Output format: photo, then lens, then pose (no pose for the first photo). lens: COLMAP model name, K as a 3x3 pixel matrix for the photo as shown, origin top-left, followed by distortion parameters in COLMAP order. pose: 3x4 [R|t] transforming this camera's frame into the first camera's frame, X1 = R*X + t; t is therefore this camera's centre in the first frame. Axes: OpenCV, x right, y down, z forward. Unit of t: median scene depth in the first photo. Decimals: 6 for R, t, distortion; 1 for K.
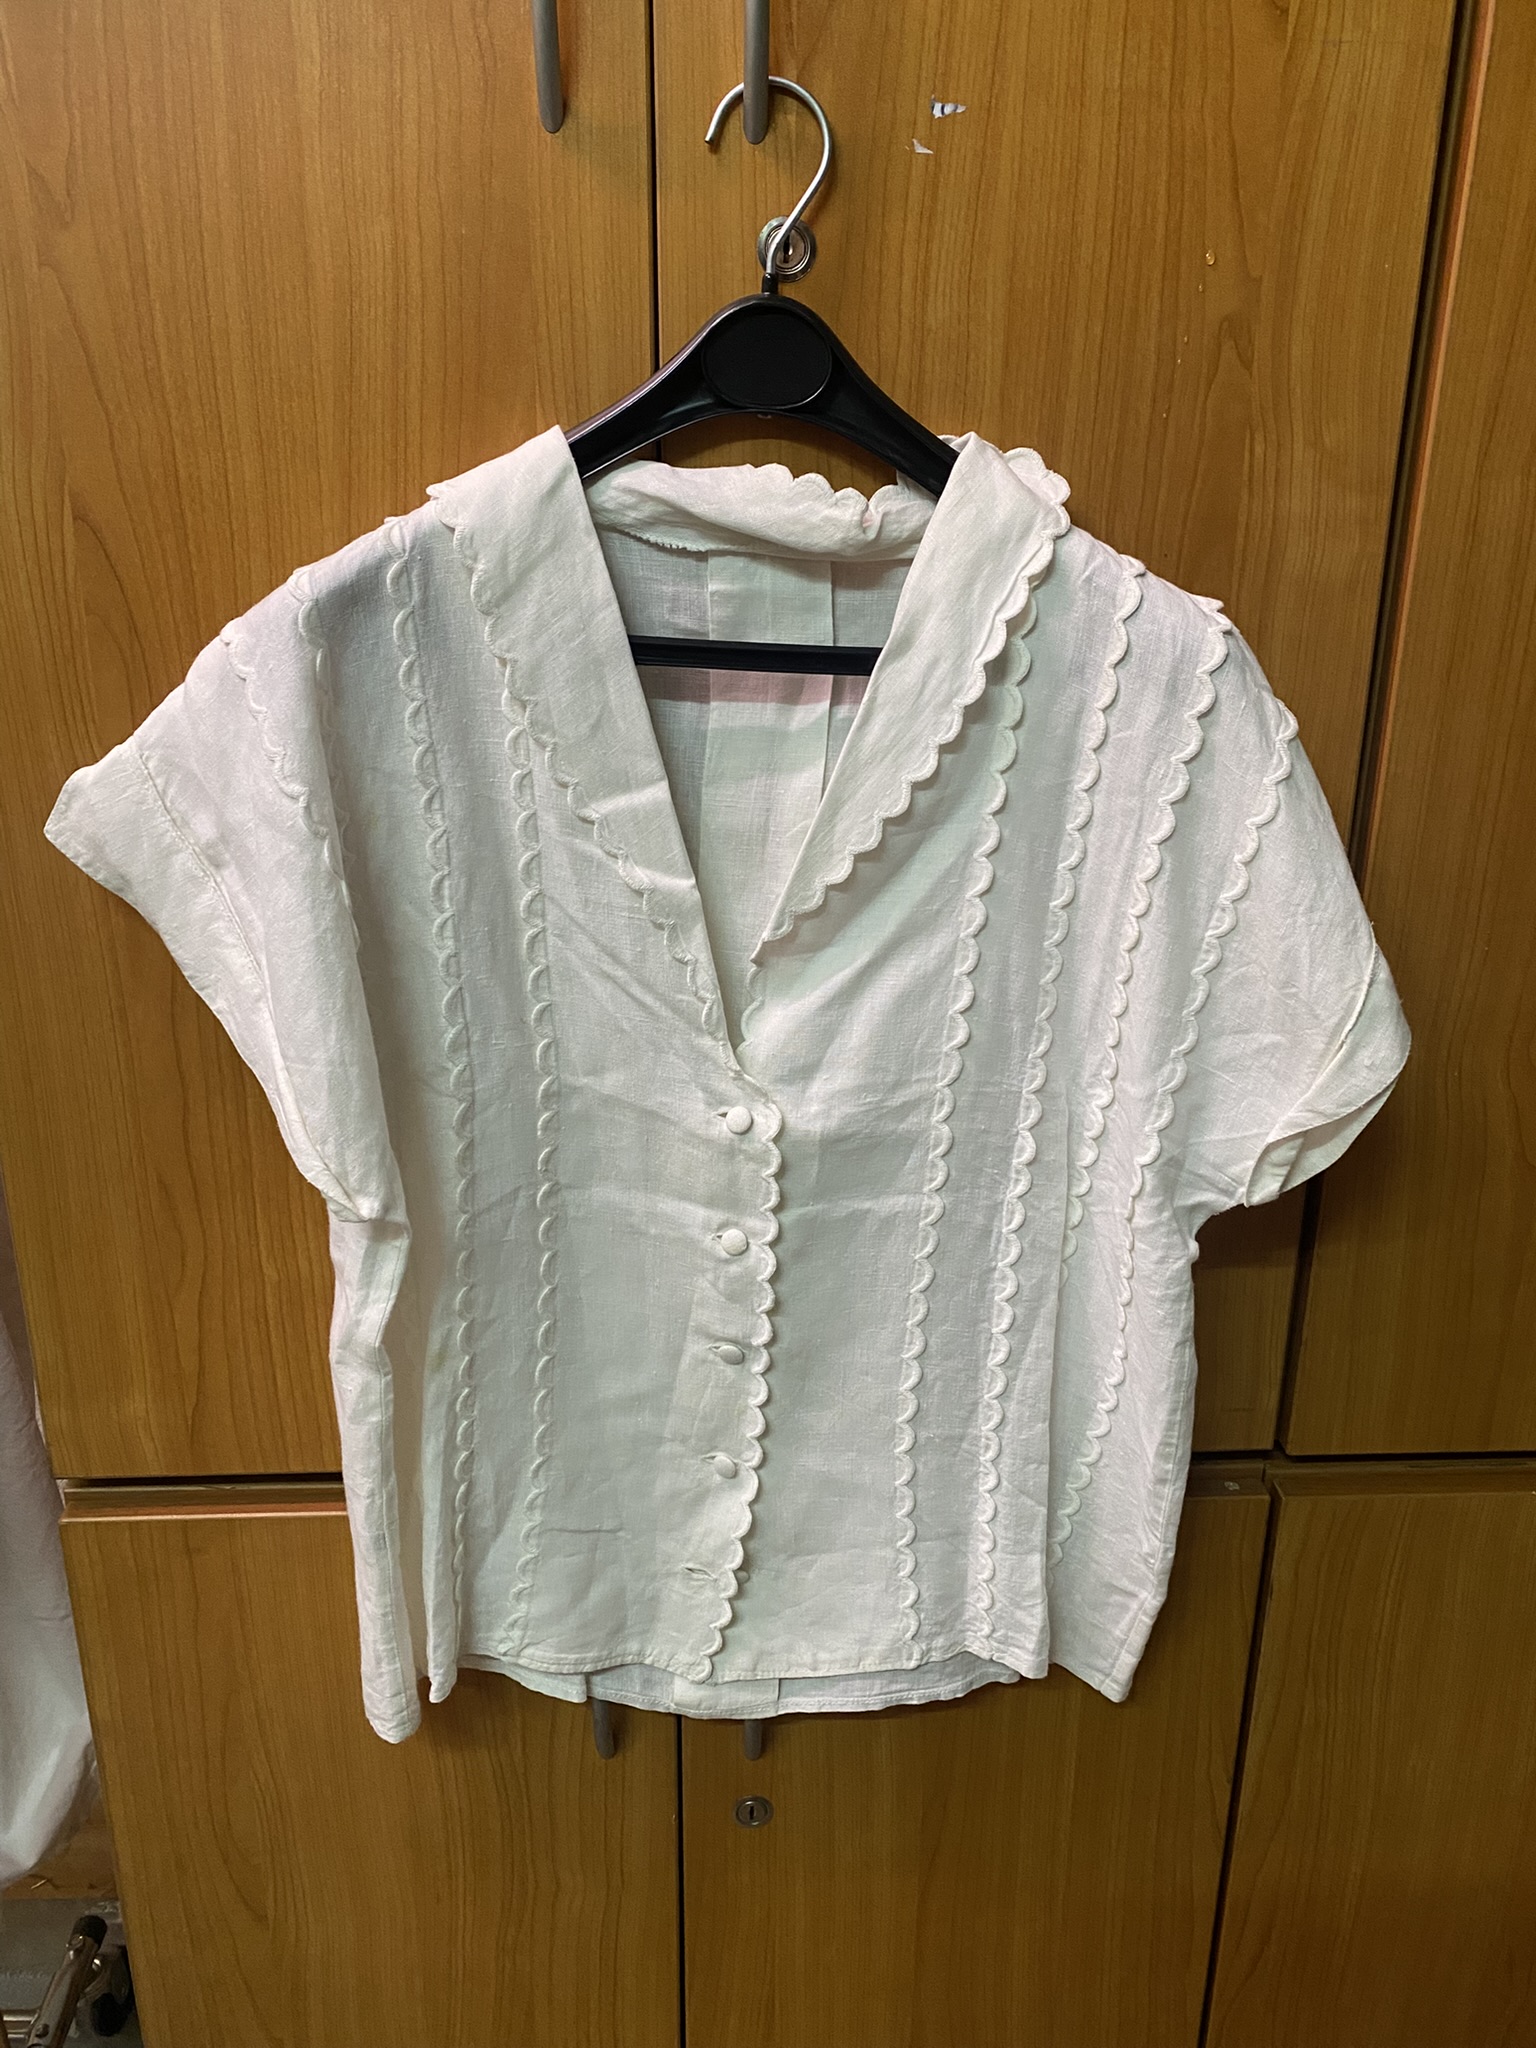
lens RADIAL K [[1522.9, 0, 769.9], [0, 1522.9, 1005.4], [0, 0, 1]] dist [0.008080, -0.005401]
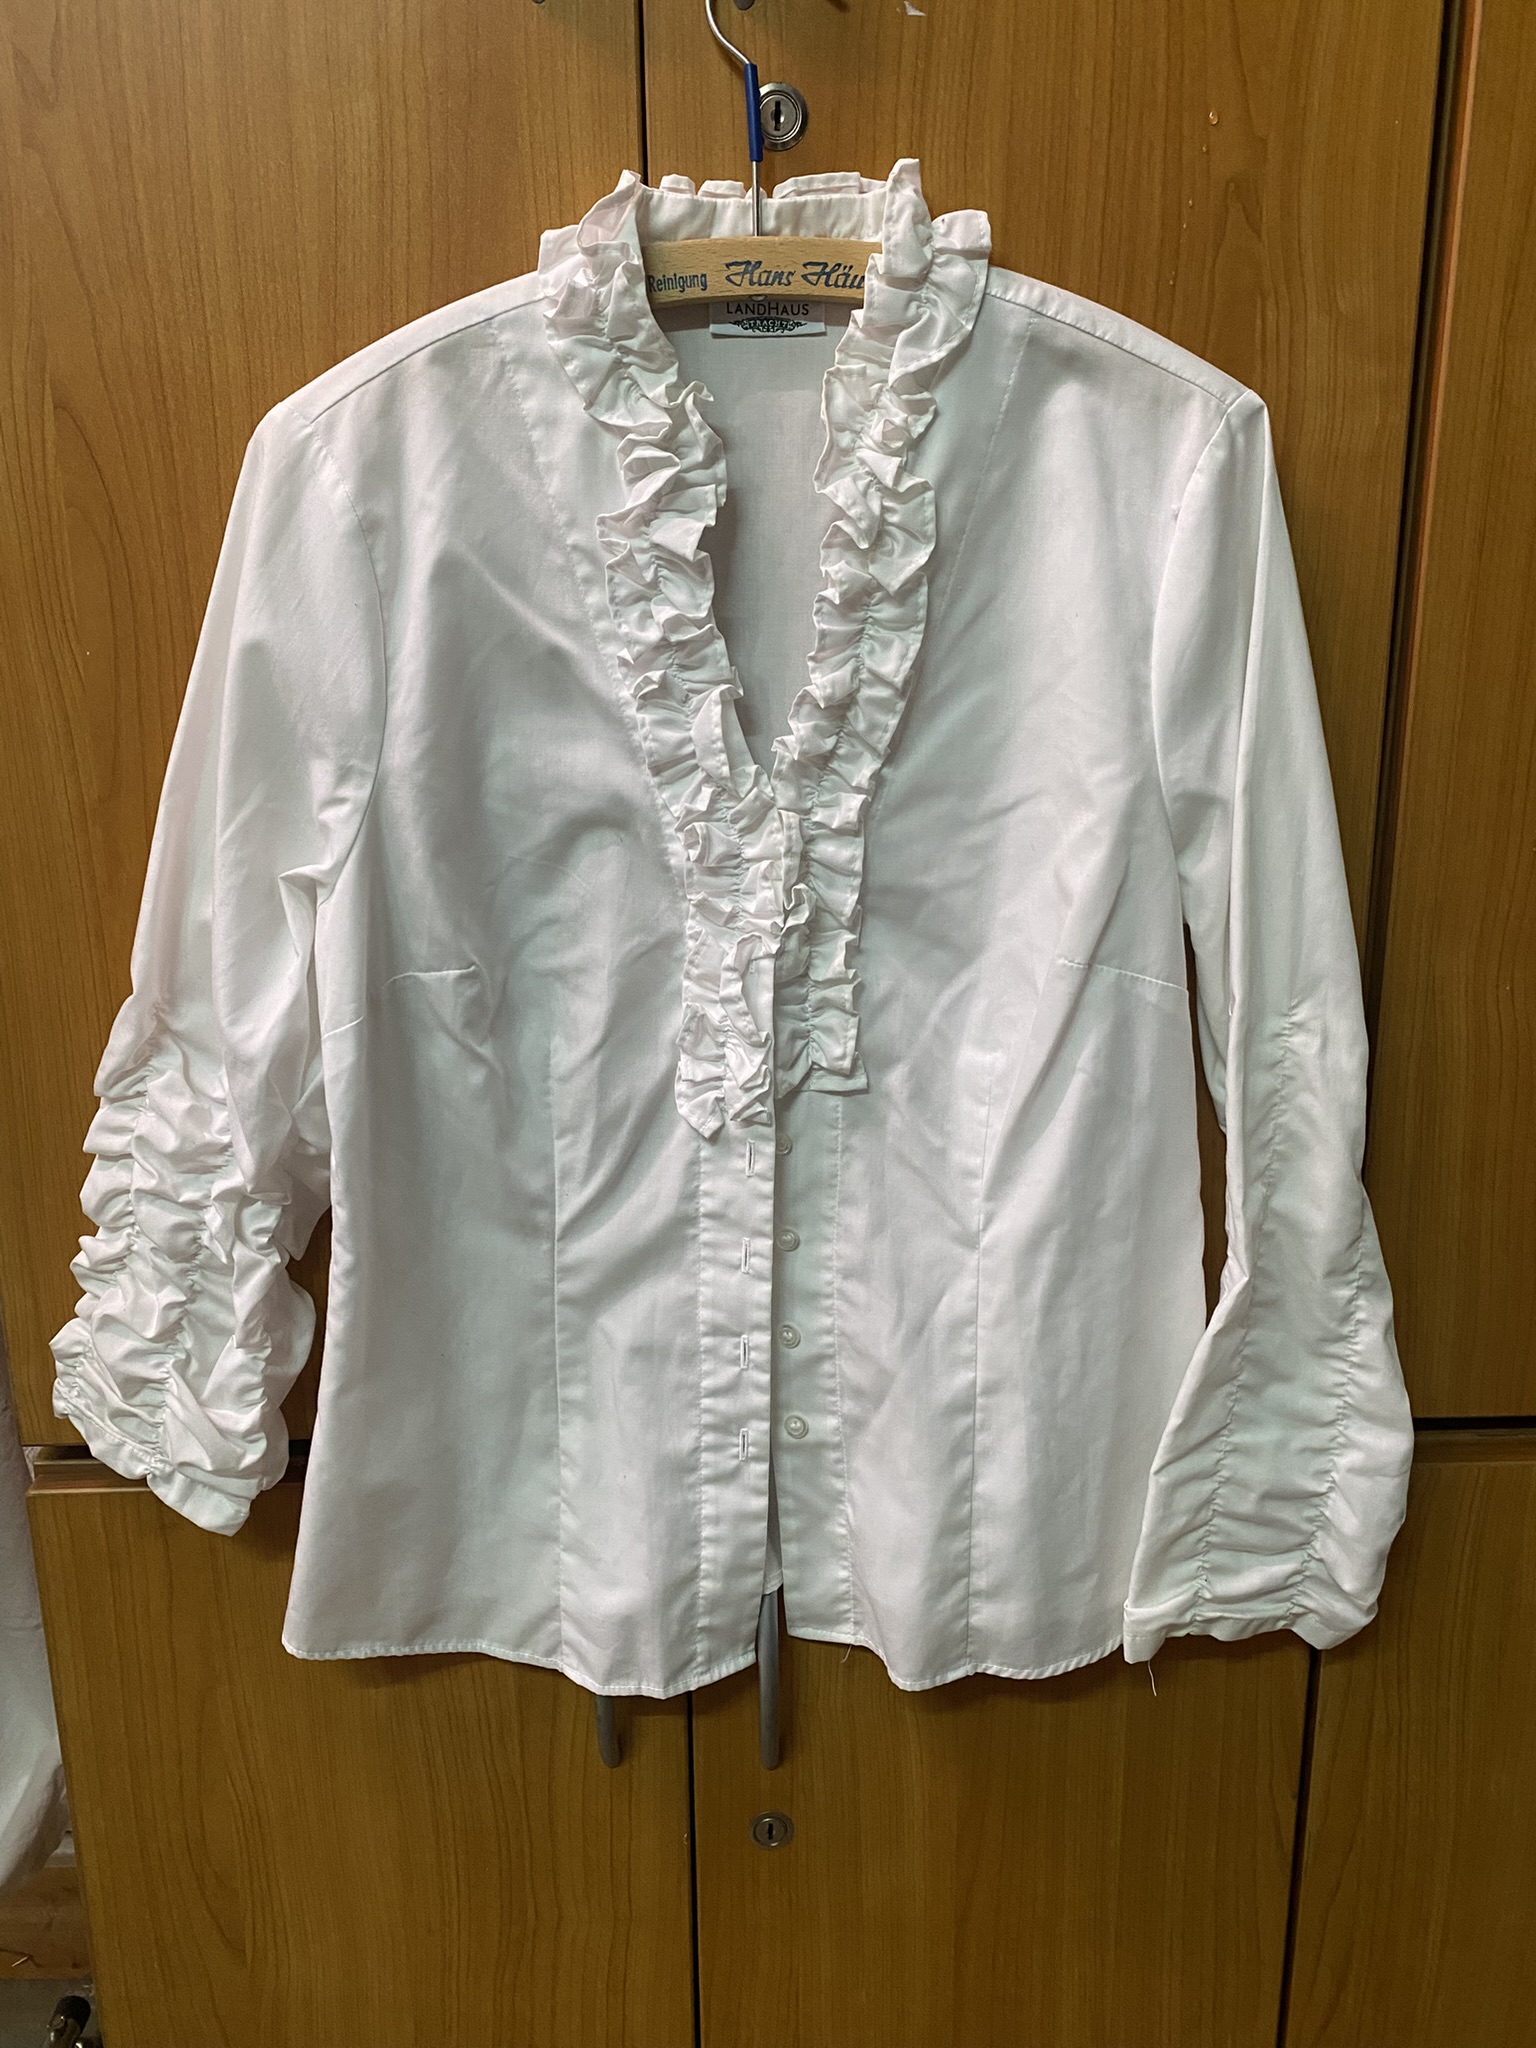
lens RADIAL K [[1522.9, 0, 761.1], [0, 1522.9, 1006.4], [0, 0, 1]] dist [0.008080, -0.005401]
pose [[0.999606, -0.013358, -0.024681, 0.016362], [0.011386, 0.996858, -0.078381, 0.146690], [0.025651, 0.078070, 0.996618, 0.065025]]
